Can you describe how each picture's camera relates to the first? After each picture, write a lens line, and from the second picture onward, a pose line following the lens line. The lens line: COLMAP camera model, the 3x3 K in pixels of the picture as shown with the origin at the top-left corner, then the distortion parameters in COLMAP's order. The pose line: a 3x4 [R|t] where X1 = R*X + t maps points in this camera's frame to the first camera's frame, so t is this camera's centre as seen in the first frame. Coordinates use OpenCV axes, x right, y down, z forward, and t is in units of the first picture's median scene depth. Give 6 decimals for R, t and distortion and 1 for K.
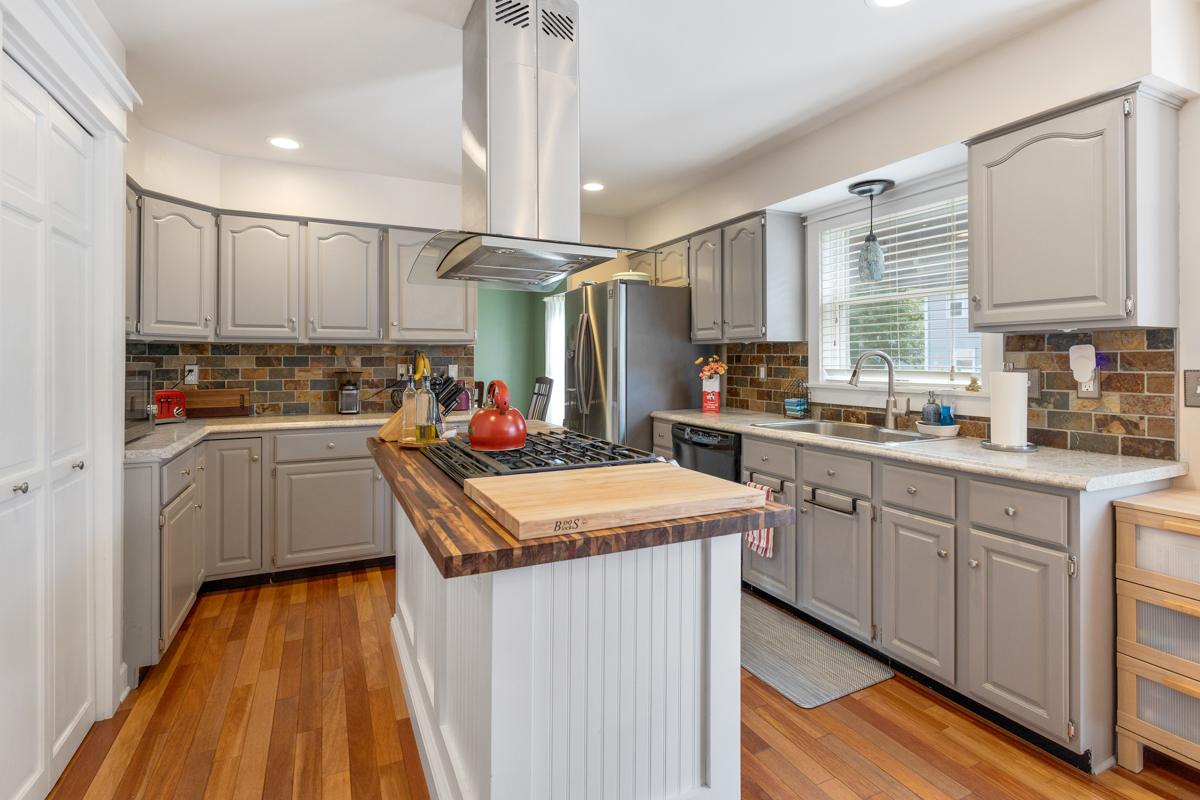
lens RADIAL K [[570.7, 0, 608.5], [0, 570.7, 359.2], [0, 0, 1]] dist [0.014913, -0.001561]
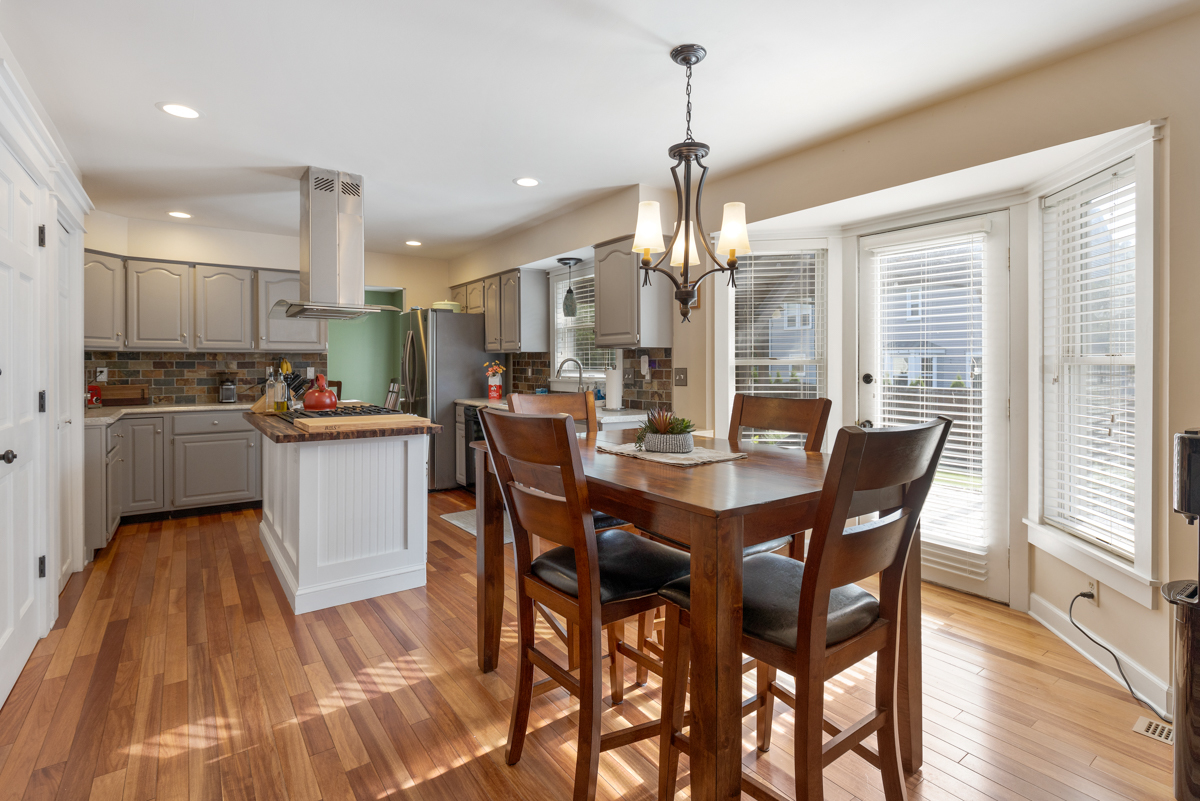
lens RADIAL K [[570.7, 0, 596.9], [0, 570.7, 368.2], [0, 0, 1]] dist [0.014913, -0.001561]
pose [[0.987576, -0.001233, 0.157136, 0.234331], [0.000163, 0.999977, 0.006822, 0.002884], [-0.157141, -0.006712, 0.987553, -0.570731]]
